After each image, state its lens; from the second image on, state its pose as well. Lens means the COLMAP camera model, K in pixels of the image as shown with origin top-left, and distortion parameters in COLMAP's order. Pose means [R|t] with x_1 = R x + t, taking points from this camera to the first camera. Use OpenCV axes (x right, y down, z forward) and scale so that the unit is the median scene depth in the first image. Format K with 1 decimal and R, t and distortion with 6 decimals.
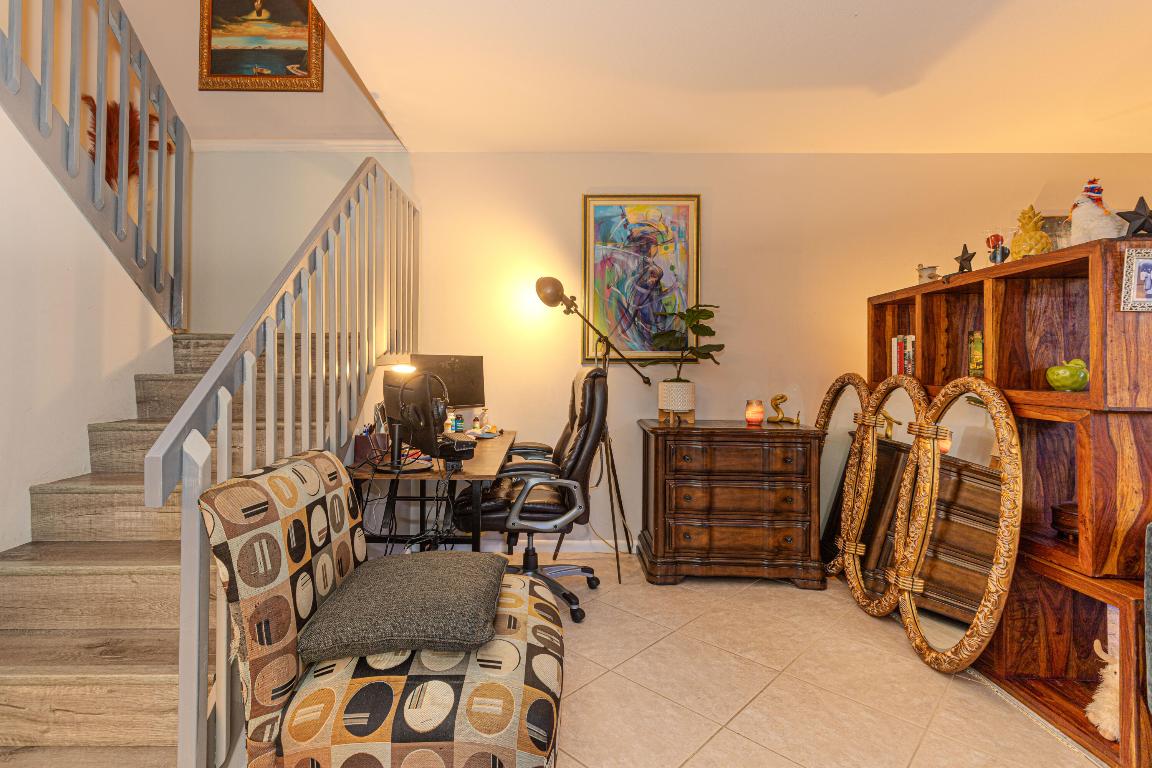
lens RADIAL K [[571.6, 0, 558.6], [0, 571.6, 355.5], [0, 0, 1]] dist [0.002314, 0.000711]
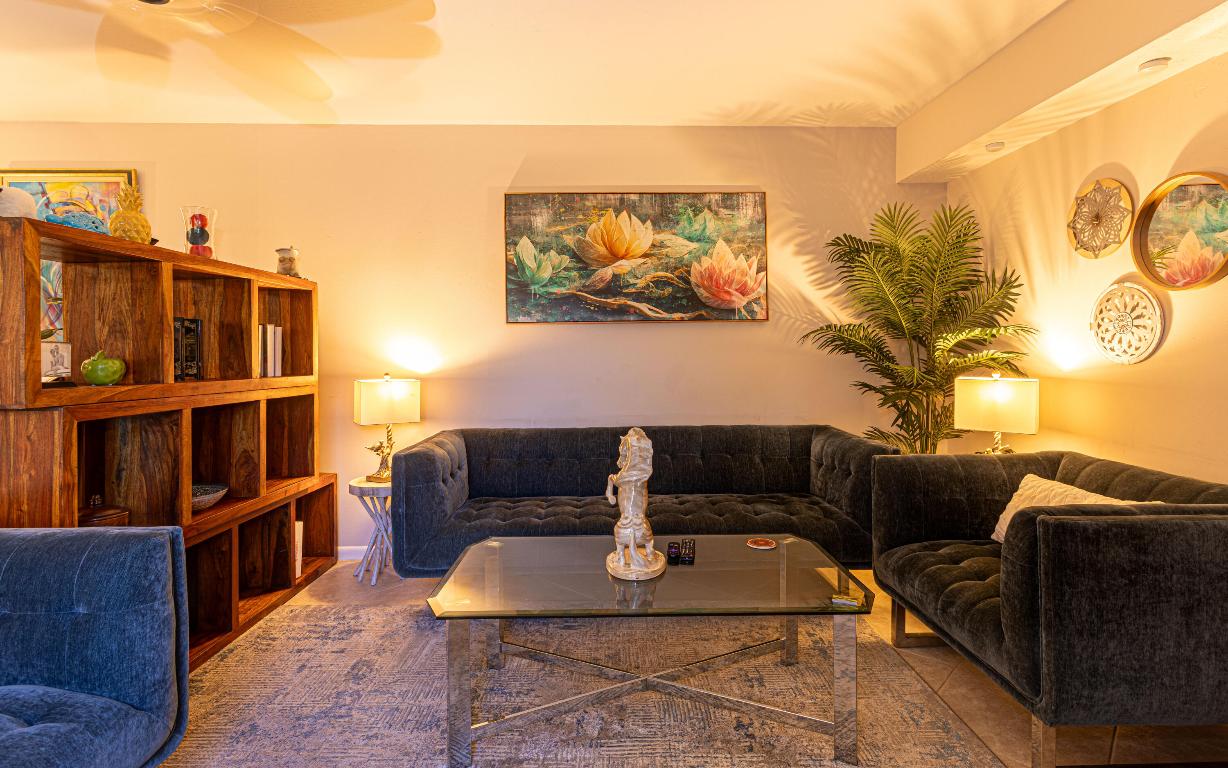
lens RADIAL K [[630.7, 0, 629.8], [0, 630.7, 355.7], [0, 0, 1]] dist [0.016360, -0.000055]
pose [[0.999570, -0.015435, 0.024950, 1.647978], [0.015032, 0.999755, 0.016238, 0.010334], [-0.025195, -0.015856, 0.999557, -0.044666]]
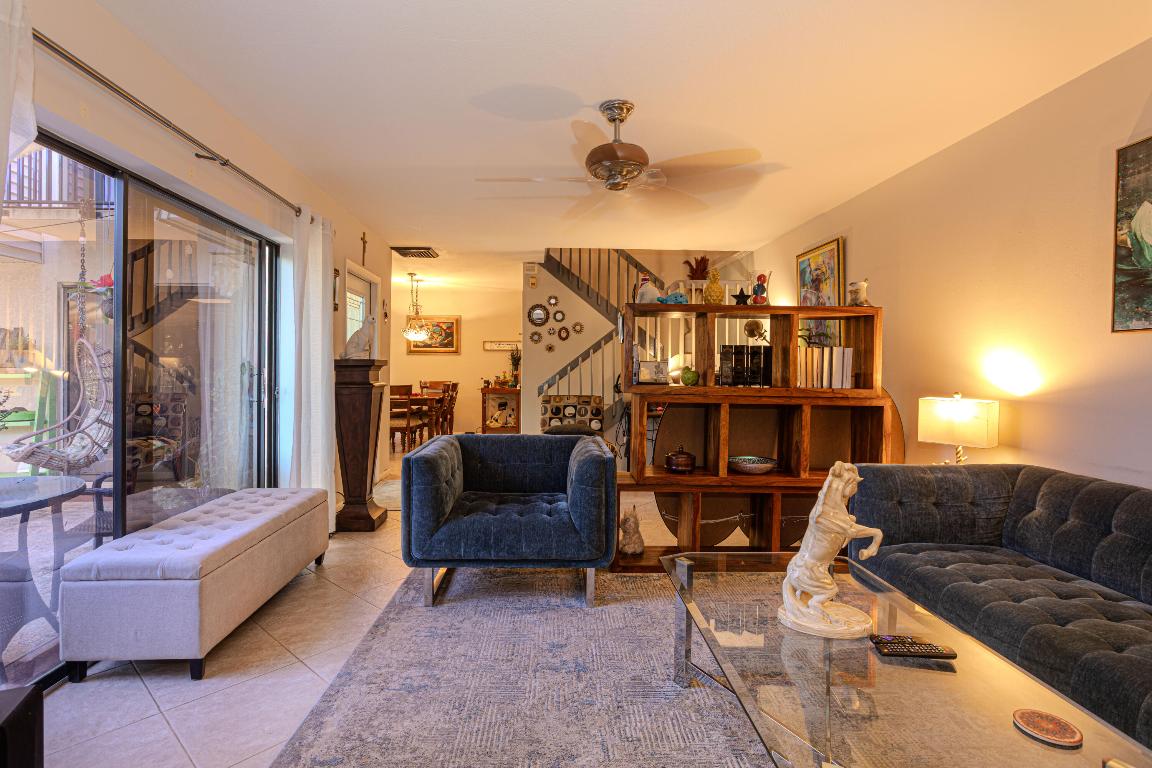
lens RADIAL K [[626.0, 0, 576.9], [0, 626.0, 374.6], [0, 0, 1]] dist [0.002202, 0.000201]
pose [[-0.015558, 0.004356, -0.999869, 2.646969], [0.002666, 0.999987, 0.004315, 0.020049], [0.999875, -0.002598, -0.015569, 0.703013]]
